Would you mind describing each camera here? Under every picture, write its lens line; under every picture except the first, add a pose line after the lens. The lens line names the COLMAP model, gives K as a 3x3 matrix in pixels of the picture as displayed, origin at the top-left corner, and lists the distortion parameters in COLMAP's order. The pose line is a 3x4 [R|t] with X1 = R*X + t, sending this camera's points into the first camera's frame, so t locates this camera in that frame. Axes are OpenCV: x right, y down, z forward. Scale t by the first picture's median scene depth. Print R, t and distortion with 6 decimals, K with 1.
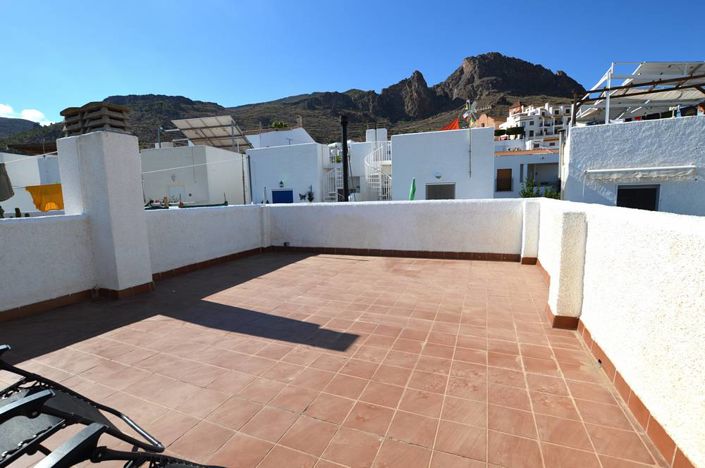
lens RADIAL K [[316.6, 0, 350.3], [0, 316.6, 236.3], [0, 0, 1]] dist [-0.024488, 0.000258]
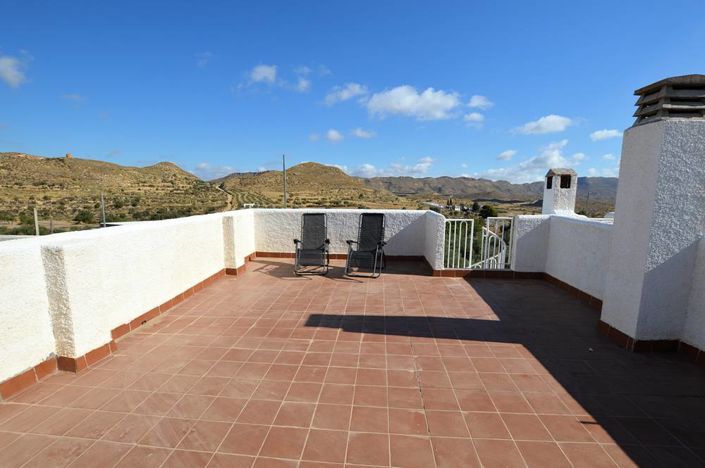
lens RADIAL K [[316.6, 0, 350.3], [0, 316.6, 236.3], [0, 0, 1]] dist [-0.024488, 0.000258]
pose [[-0.953832, 0.061808, -0.293911, 0.183002], [-0.018371, 0.964756, 0.262504, -0.324592], [0.299777, 0.255784, -0.919080, 1.935711]]
